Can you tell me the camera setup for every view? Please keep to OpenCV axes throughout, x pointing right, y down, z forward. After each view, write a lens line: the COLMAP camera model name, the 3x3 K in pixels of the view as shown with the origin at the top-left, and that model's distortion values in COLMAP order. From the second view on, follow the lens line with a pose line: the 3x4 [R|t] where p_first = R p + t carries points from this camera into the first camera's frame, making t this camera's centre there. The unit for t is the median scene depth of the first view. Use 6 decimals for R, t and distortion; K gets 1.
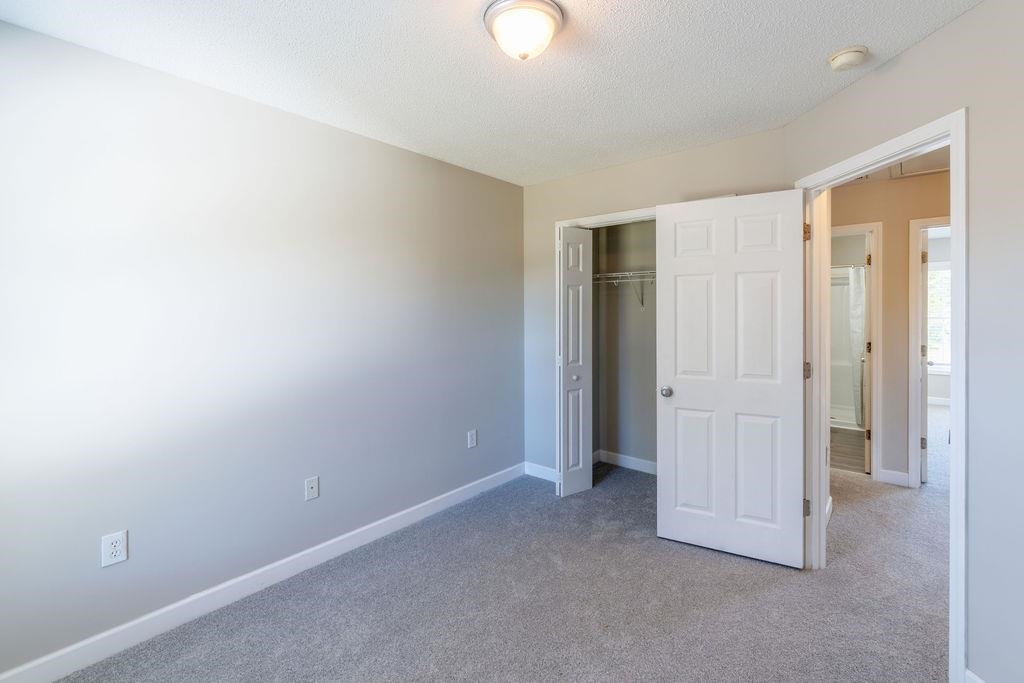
lens RADIAL K [[452.9, 0, 510.1], [0, 452.9, 326.5], [0, 0, 1]] dist [-0.000776, 0.000025]
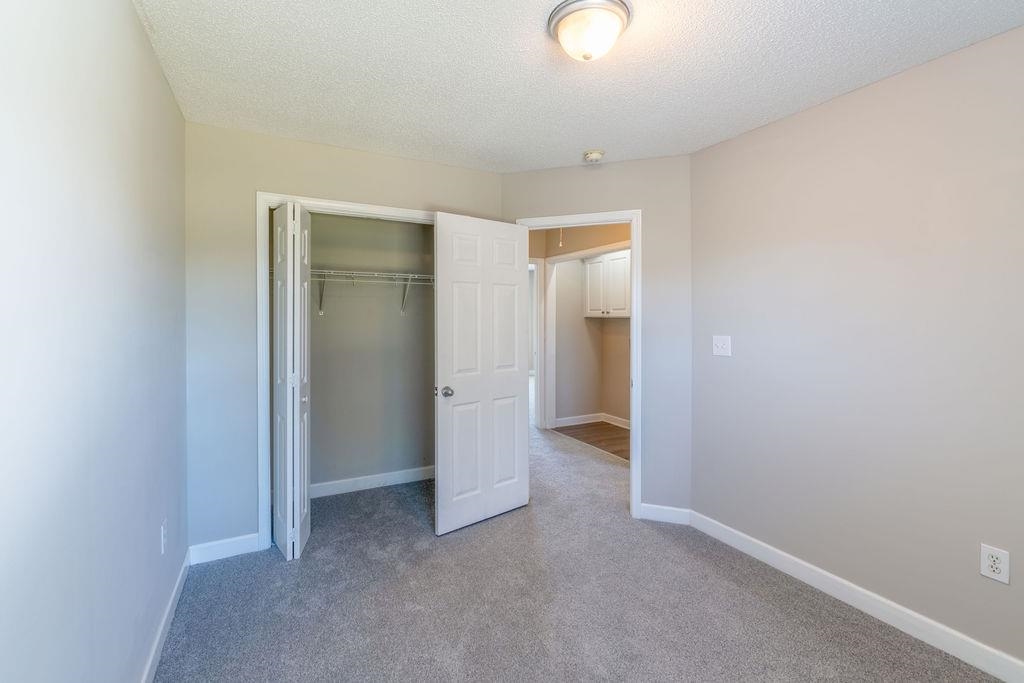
lens RADIAL K [[452.9, 0, 510.1], [0, 452.9, 326.5], [0, 0, 1]] dist [-0.000776, 0.000025]
pose [[0.365411, -0.012433, 0.930763, -0.576000], [0.031524, 0.999503, 0.000975, -0.003102], [-0.930312, 0.028985, 0.365621, 0.478718]]
